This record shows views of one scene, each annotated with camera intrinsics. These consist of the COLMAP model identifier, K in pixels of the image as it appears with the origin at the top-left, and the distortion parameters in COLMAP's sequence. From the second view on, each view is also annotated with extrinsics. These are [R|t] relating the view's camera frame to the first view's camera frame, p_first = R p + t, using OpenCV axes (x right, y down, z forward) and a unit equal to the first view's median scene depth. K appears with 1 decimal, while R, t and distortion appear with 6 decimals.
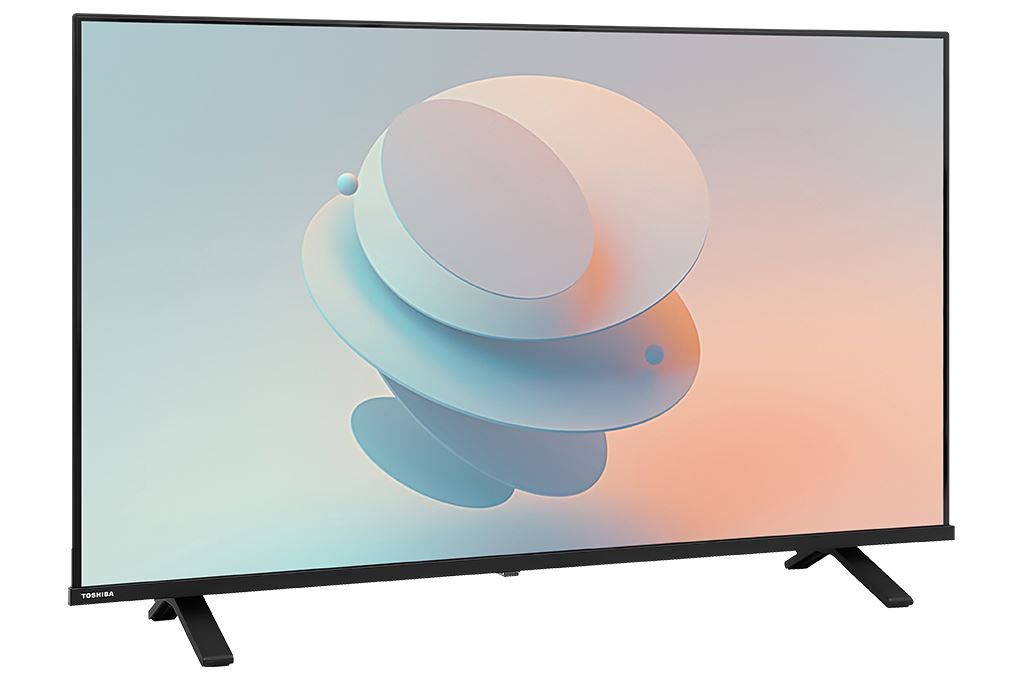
lens RADIAL K [[1870.6, 0, 509.7], [0, 1870.6, 332.6], [0, 0, 1]] dist [-0.015989, 0.000000]
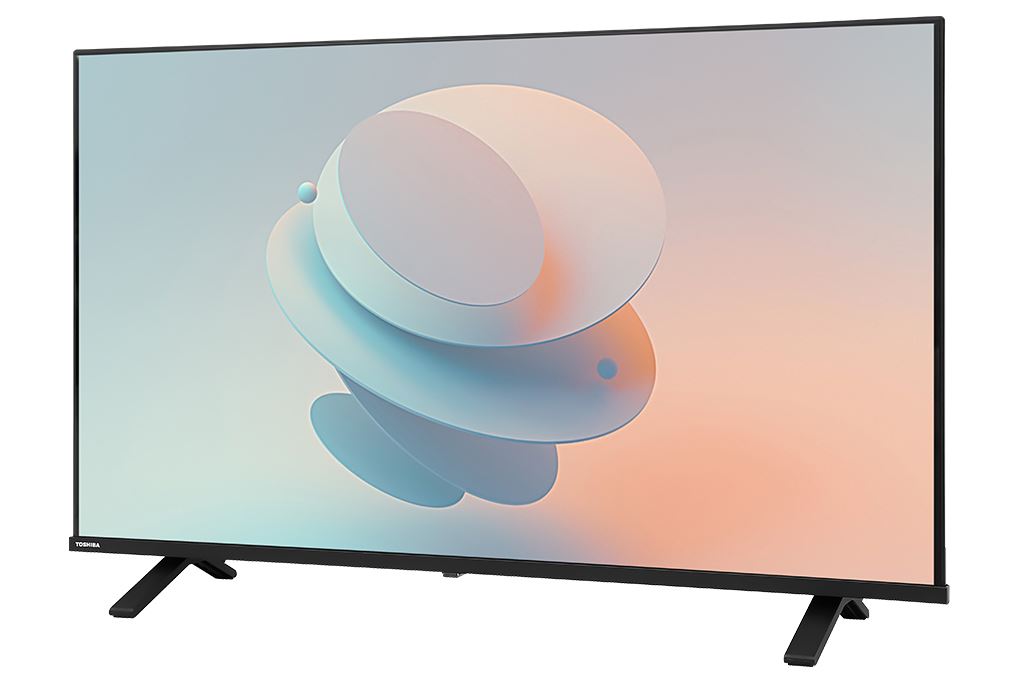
lens RADIAL K [[2036.7, 0, 510.1], [0, 2036.7, 345.7], [0, 0, 1]] dist [-0.020518, 0.000000]
pose [[0.788131, 0.051803, -0.613324, 0.703632], [-0.039633, 0.998655, 0.033421, -0.034269], [0.614230, -0.002032, 0.789124, 0.144712]]
